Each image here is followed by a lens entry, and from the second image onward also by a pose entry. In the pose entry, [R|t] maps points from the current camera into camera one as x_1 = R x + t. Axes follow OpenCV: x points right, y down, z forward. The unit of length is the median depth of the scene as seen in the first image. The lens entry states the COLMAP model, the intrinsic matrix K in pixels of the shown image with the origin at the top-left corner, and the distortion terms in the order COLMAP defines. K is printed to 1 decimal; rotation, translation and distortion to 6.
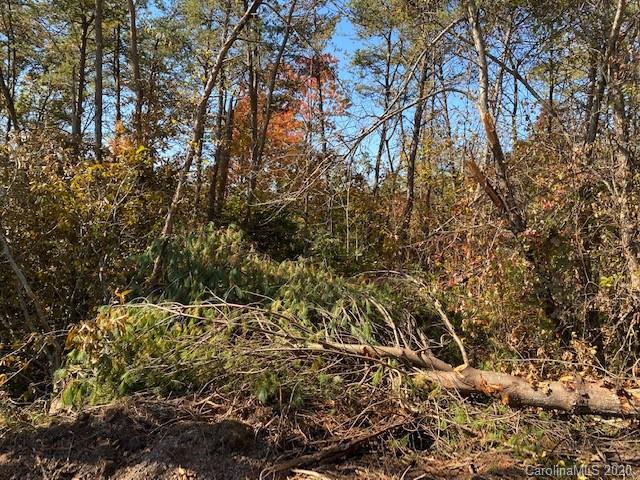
lens RADIAL K [[479.1, 0, 317.3], [0, 479.1, 238.5], [0, 0, 1]] dist [0.026295, -0.041737]
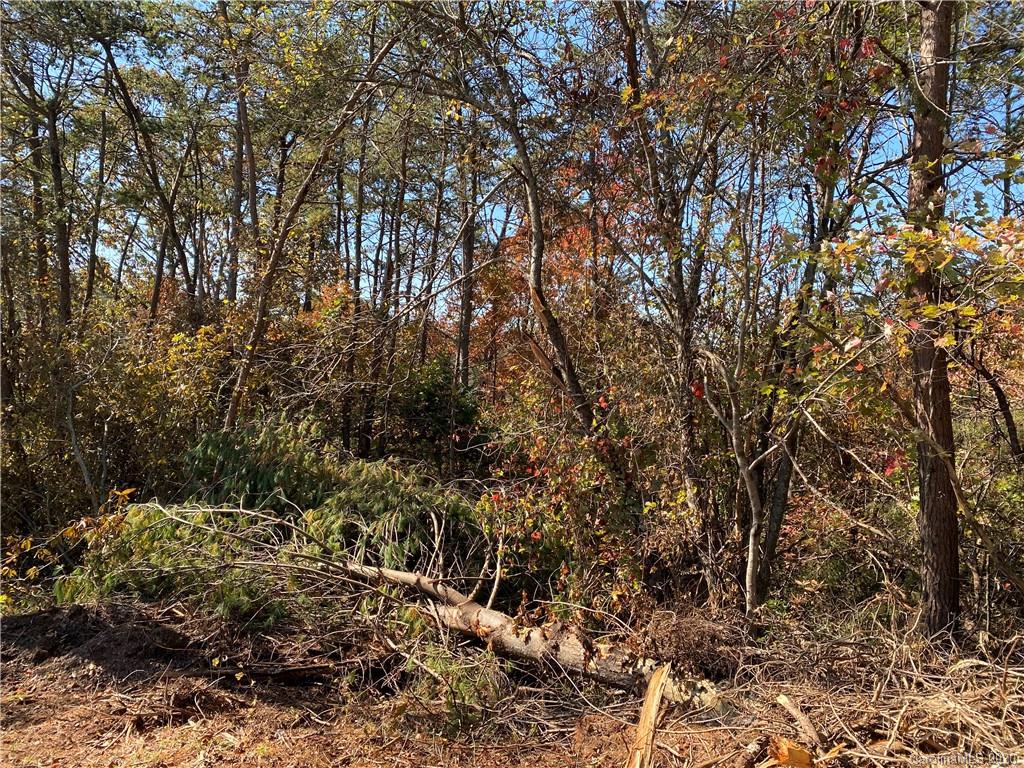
lens RADIAL K [[766.6, 0, 508.3], [0, 766.6, 388.5], [0, 0, 1]] dist [0.026295, -0.041737]
pose [[0.943067, -0.000936, -0.332601, 0.819692], [-0.013299, 0.999090, -0.040522, -0.038084], [0.332336, 0.042638, 0.942197, -0.200909]]
